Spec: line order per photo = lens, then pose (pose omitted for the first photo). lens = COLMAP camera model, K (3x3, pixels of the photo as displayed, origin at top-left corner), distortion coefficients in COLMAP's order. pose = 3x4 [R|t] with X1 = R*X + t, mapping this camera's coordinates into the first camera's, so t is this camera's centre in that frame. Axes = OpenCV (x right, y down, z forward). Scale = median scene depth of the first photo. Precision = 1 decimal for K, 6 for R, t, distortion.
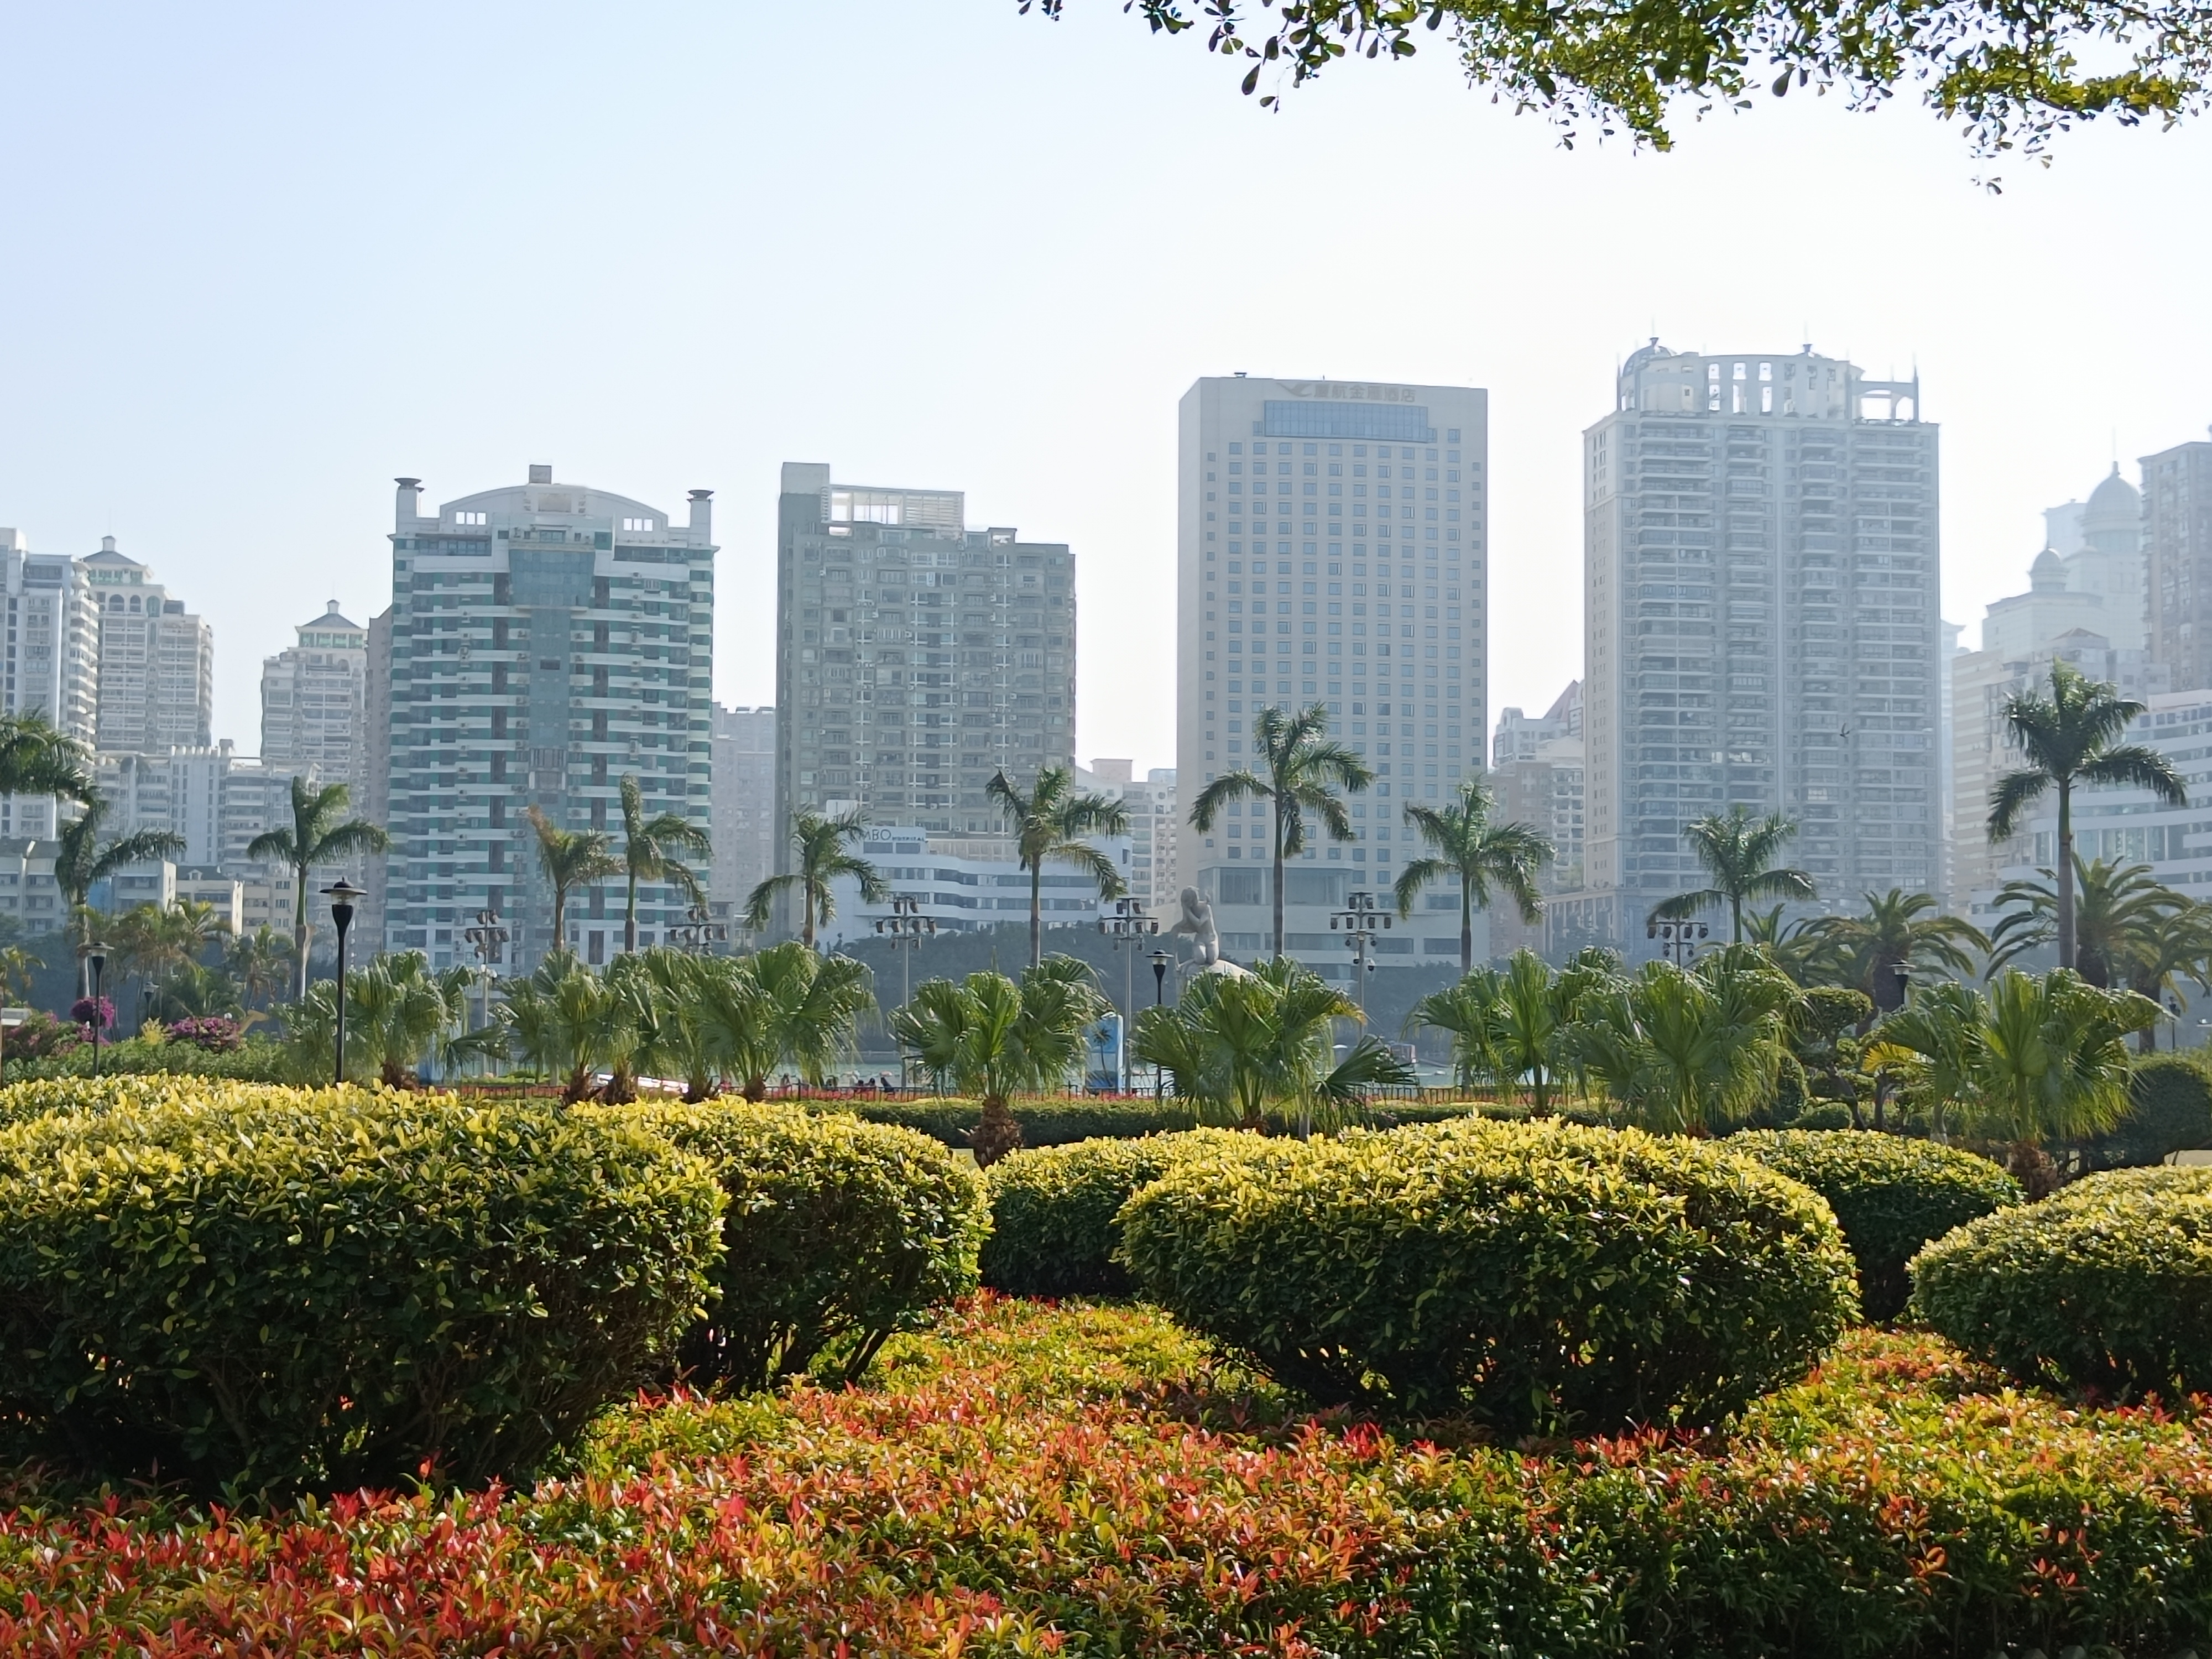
lens RADIAL K [[2948.8, 0, 1106.5], [0, 2948.8, 829.1], [0, 0, 1]] dist [0.042180, 0.000000]
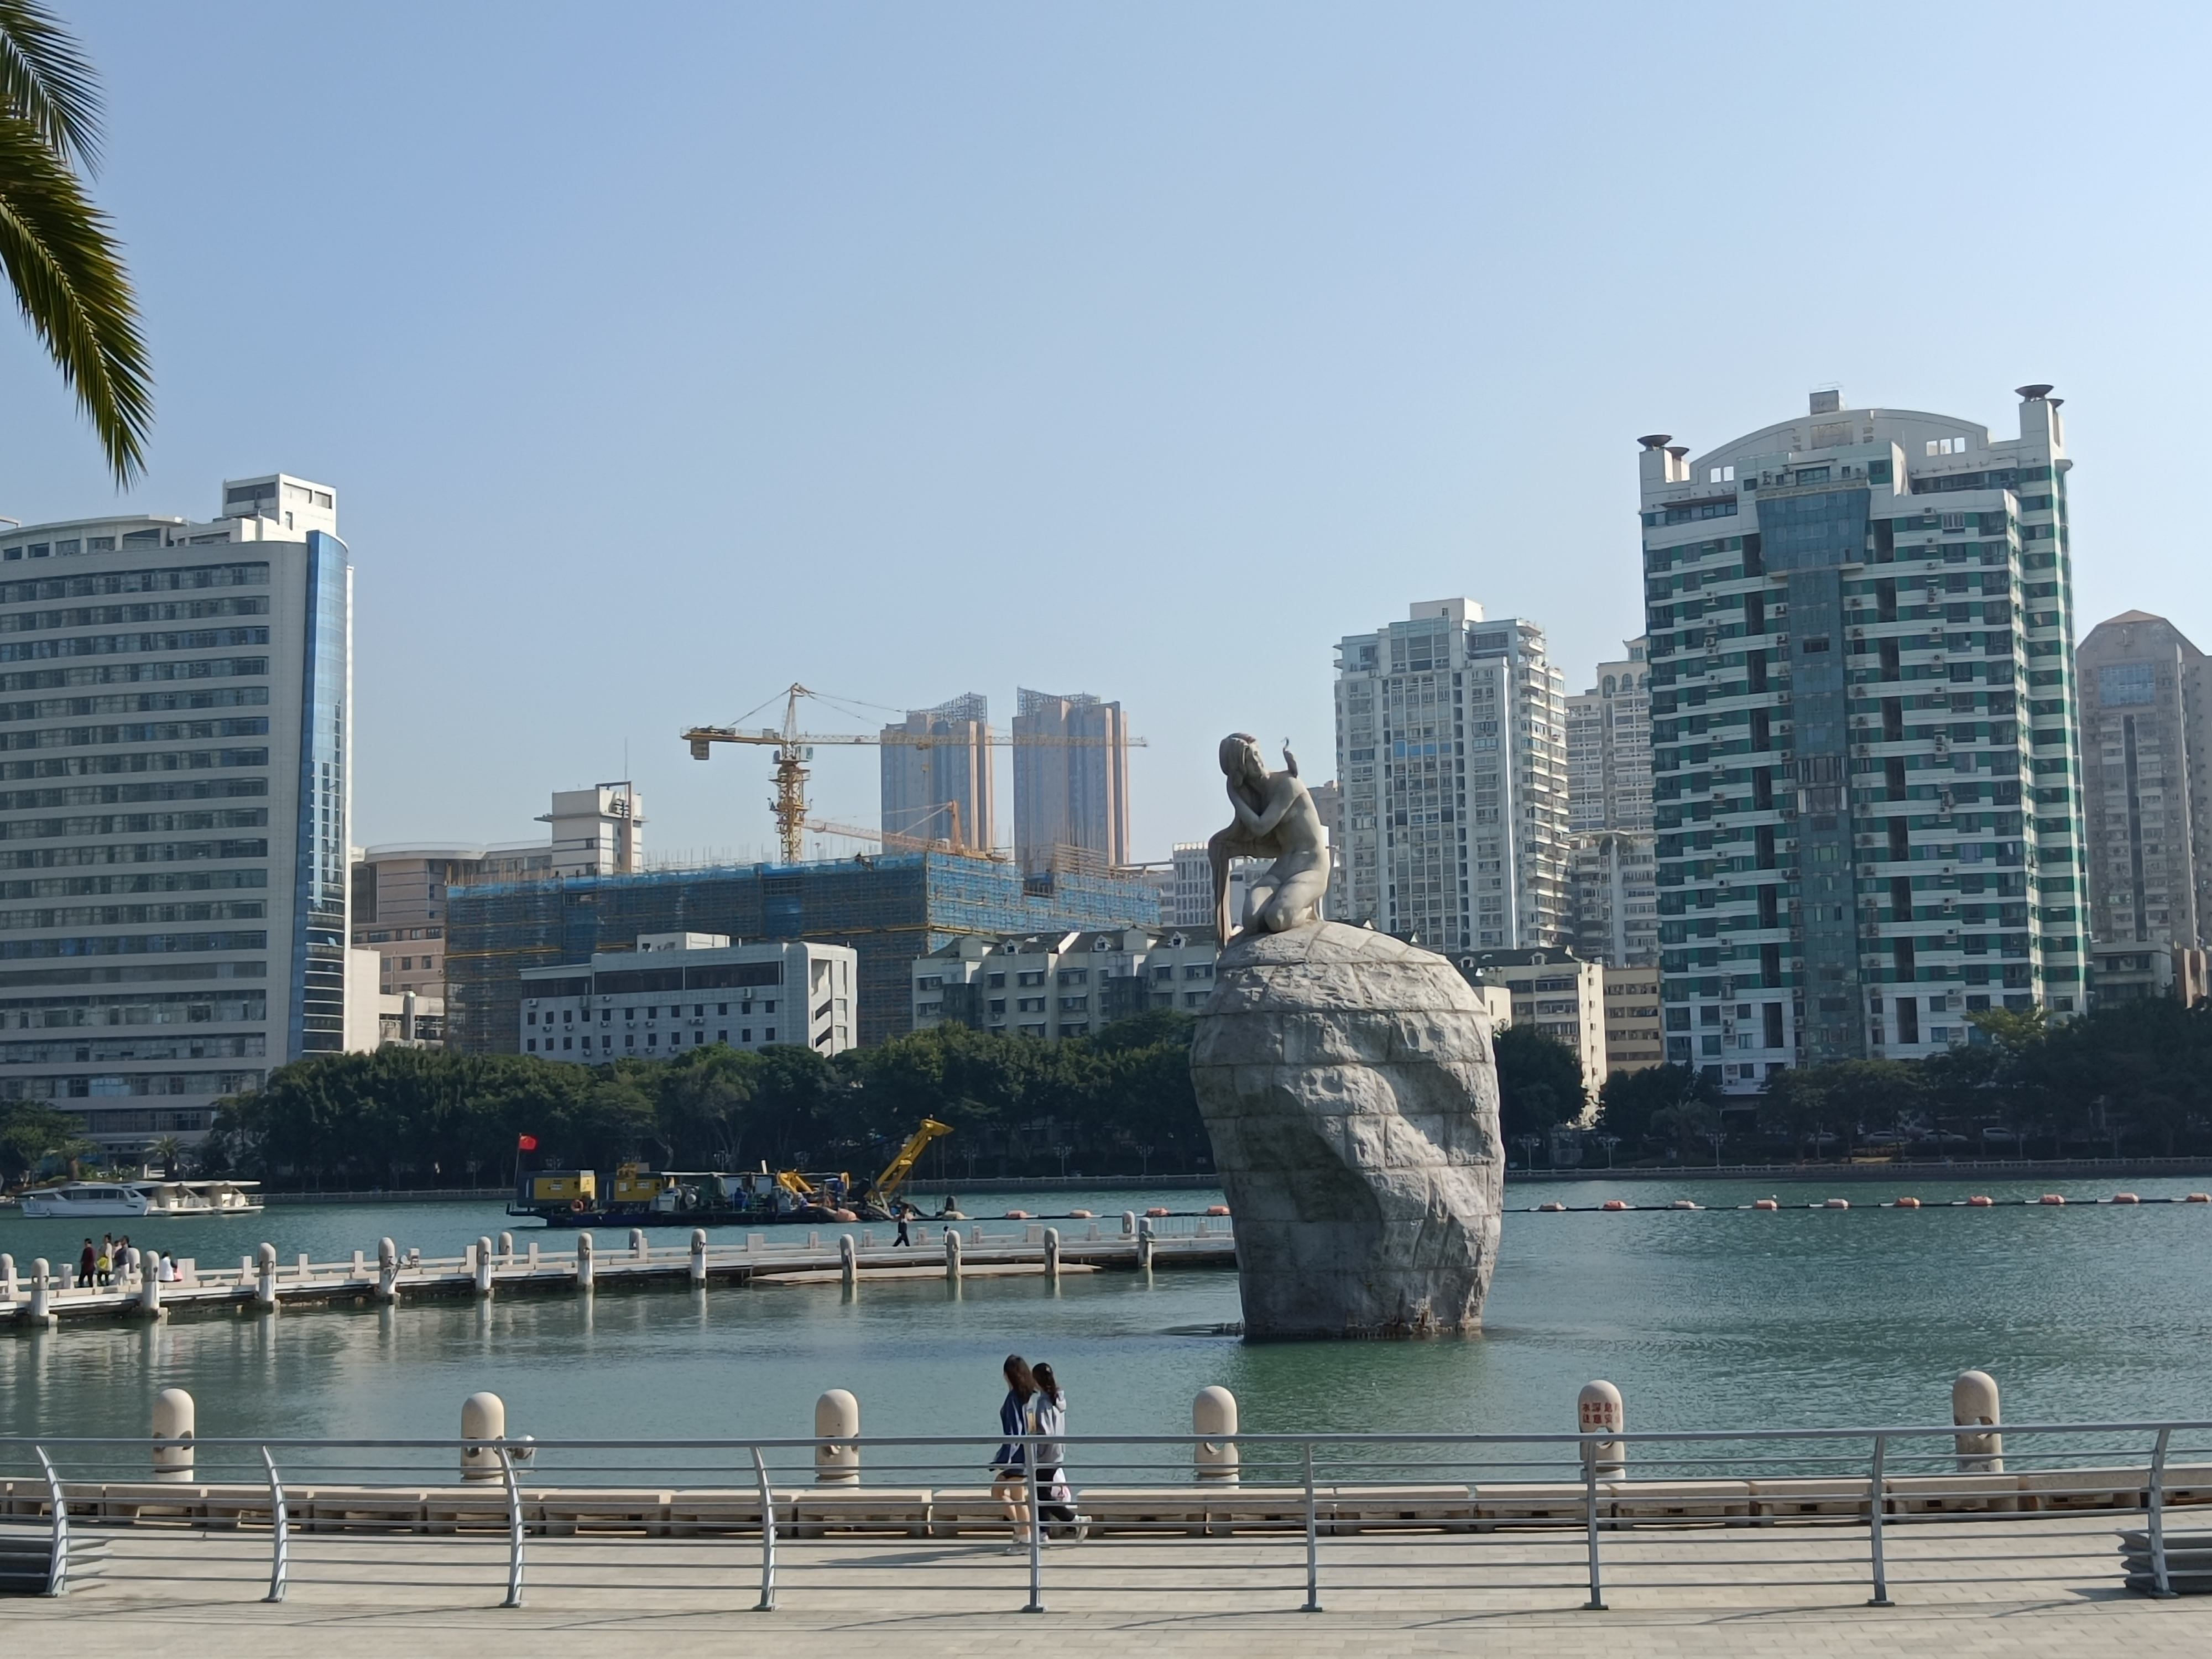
lens RADIAL K [[2948.8, 0, 1105.2], [0, 2948.8, 832.6], [0, 0, 1]] dist [0.042180, 0.000000]
pose [[0.808588, -0.085627, -0.582111, 0.097049], [0.064750, 0.996295, -0.056610, 0.022200], [0.584801, 0.008083, 0.811136, 0.285095]]
